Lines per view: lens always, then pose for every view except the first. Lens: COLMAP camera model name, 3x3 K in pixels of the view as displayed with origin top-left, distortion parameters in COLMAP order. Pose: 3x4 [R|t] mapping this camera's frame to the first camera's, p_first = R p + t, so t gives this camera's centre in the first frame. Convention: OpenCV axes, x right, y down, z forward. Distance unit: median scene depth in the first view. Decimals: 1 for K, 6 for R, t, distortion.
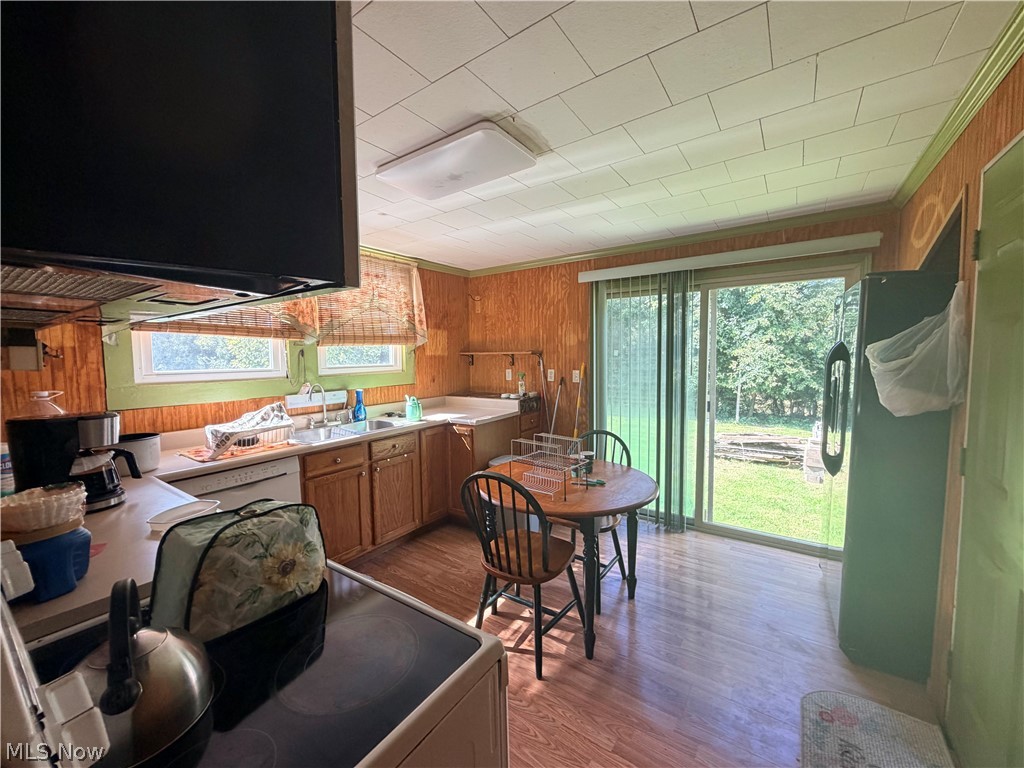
lens RADIAL K [[407.5, 0, 509.4], [0, 407.5, 383.7], [0, 0, 1]] dist [-0.002112, -0.000111]
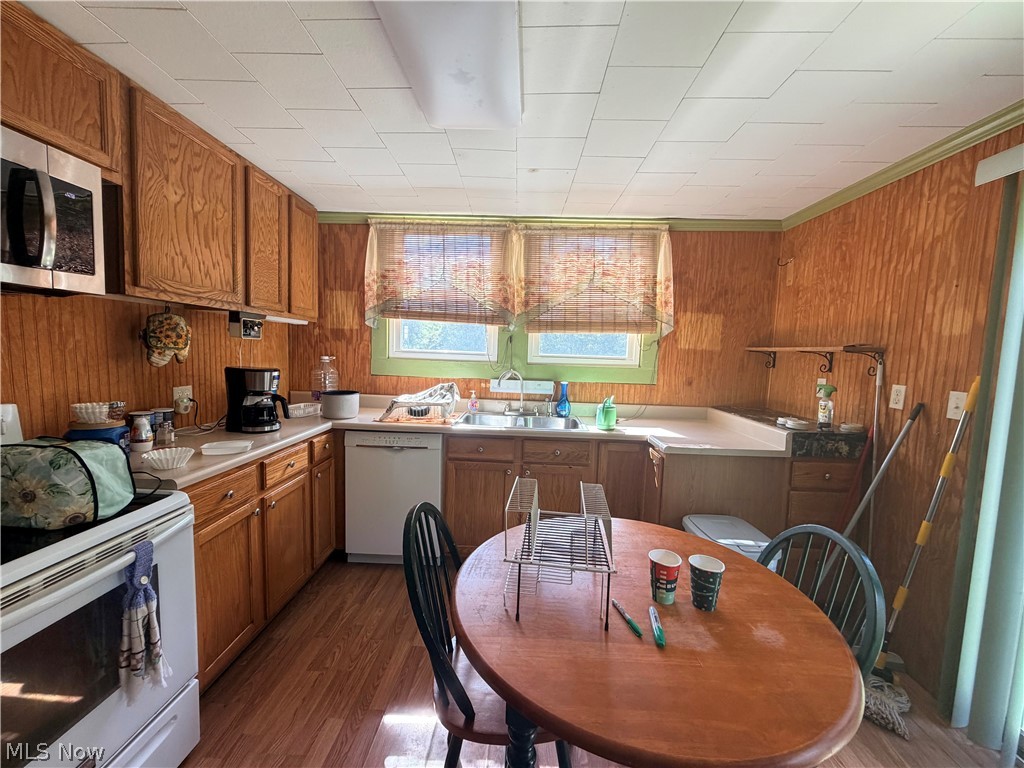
lens RADIAL K [[407.5, 0, 509.4], [0, 407.5, 383.7], [0, 0, 1]] dist [-0.002112, -0.000111]
pose [[0.537431, 0.103282, -0.836959, 0.277144], [-0.101009, 0.993211, 0.057703, -0.018975], [0.837237, 0.053529, 0.544215, 0.364709]]
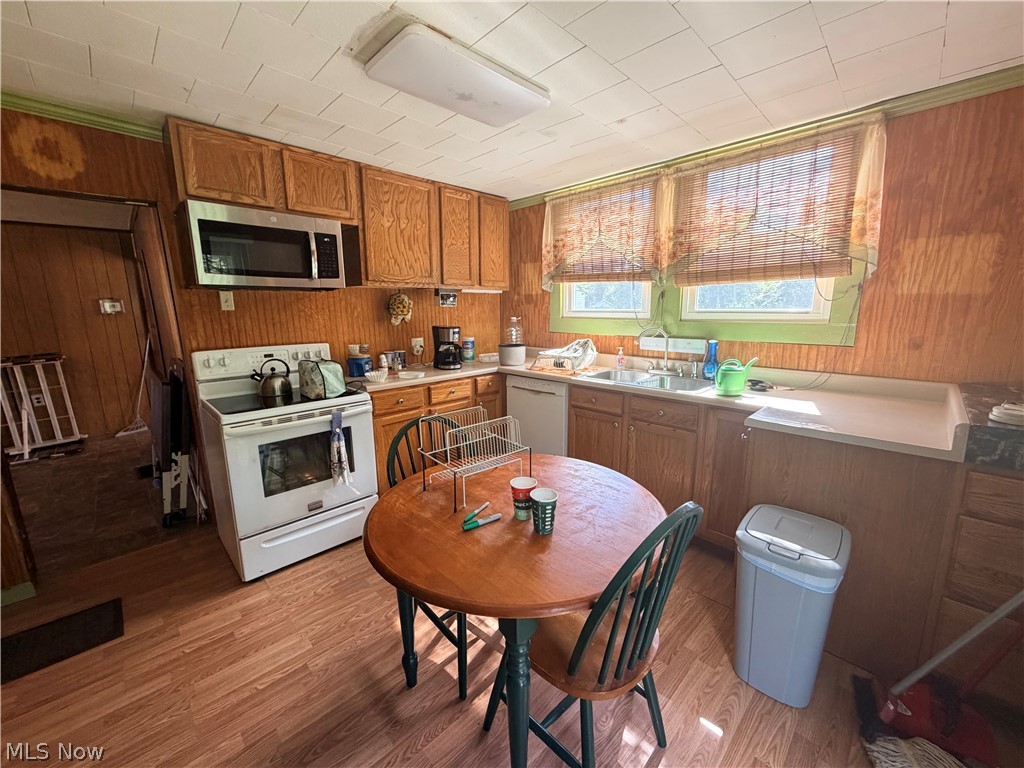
lens RADIAL K [[407.5, 0, 509.4], [0, 407.5, 383.7], [0, 0, 1]] dist [-0.002112, -0.000111]
pose [[-0.186637, 0.202034, -0.961431, 0.426439], [-0.056662, 0.974783, 0.215839, -0.046418], [0.980794, 0.094760, -0.170483, 0.665568]]
